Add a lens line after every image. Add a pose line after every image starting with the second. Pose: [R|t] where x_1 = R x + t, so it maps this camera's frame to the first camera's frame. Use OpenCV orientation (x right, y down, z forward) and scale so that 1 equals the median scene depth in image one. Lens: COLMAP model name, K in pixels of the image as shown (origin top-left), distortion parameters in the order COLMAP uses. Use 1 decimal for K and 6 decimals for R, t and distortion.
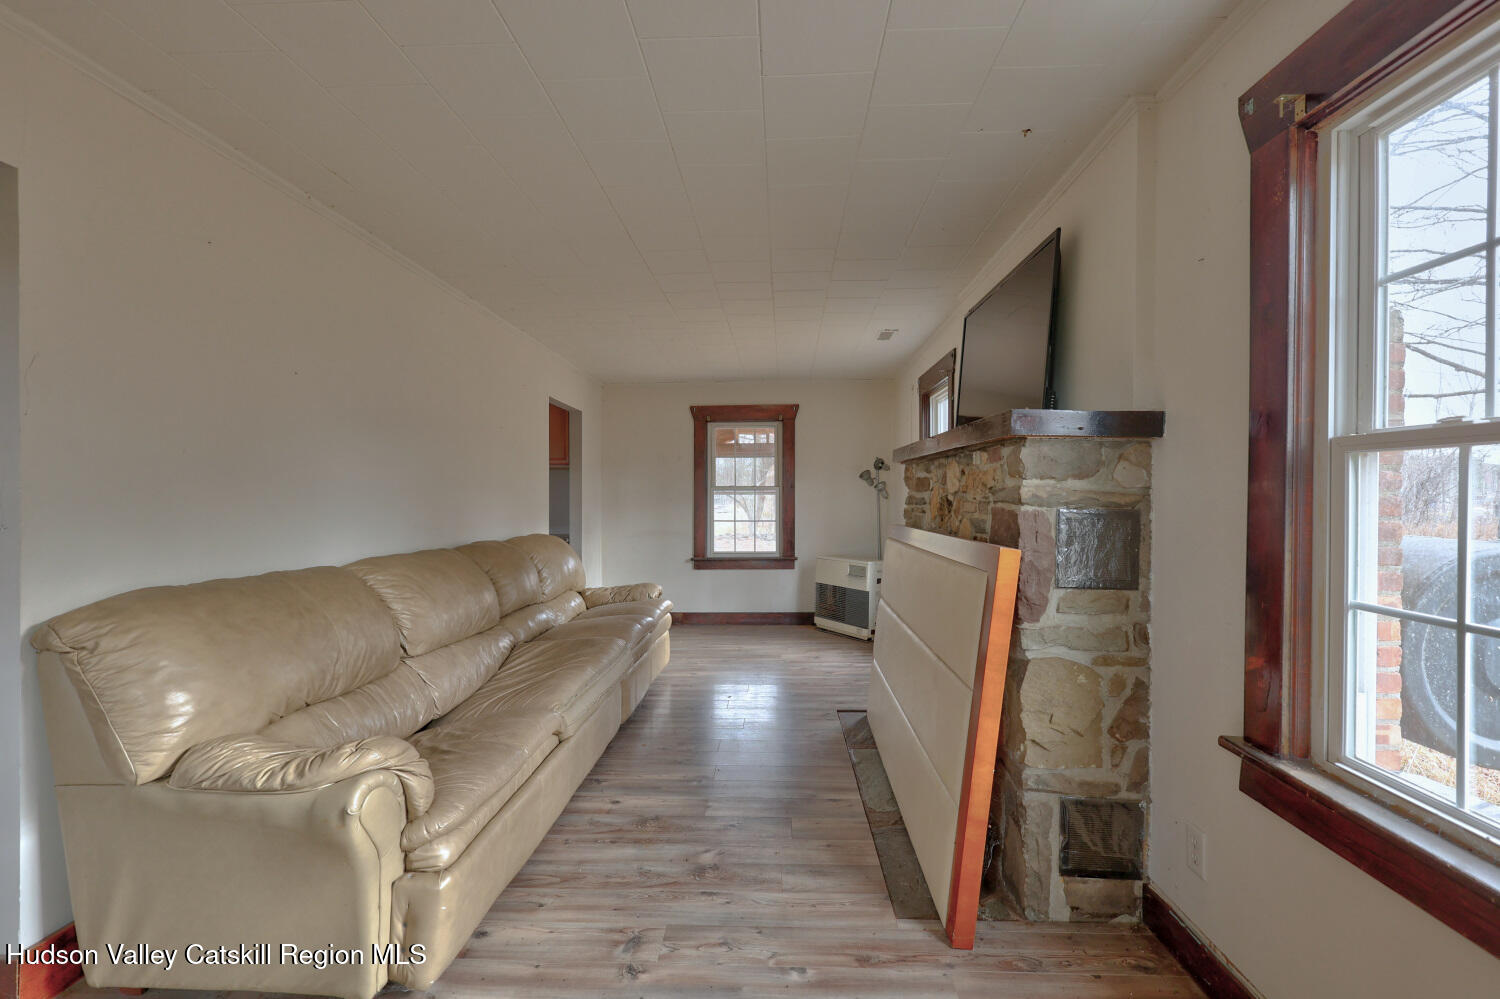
lens RADIAL K [[649.7, 0, 750.0], [0, 649.7, 499.5], [0, 0, 1]] dist [0.002462, 0.000741]
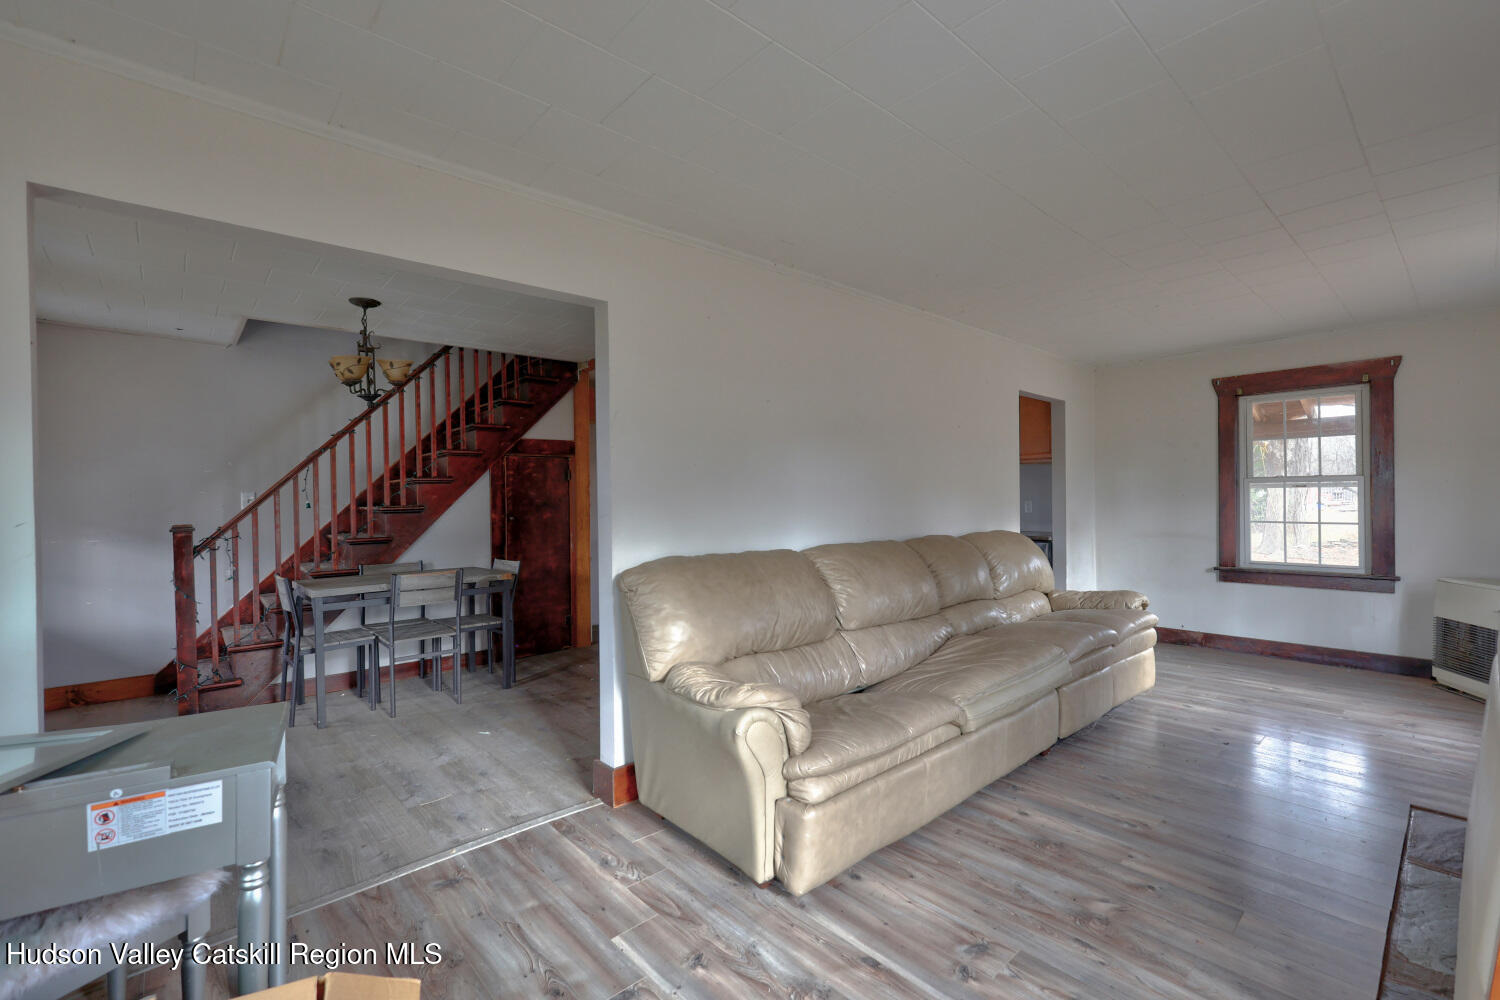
lens RADIAL K [[649.7, 0, 750.0], [0, 649.7, 500.0], [0, 0, 1]] dist [0.002462, 0.000741]
pose [[0.700208, -0.000658, -0.713939, 0.235732], [0.006060, 0.999969, 0.005021, -0.001386], [0.713914, -0.007842, 0.700190, 0.061720]]
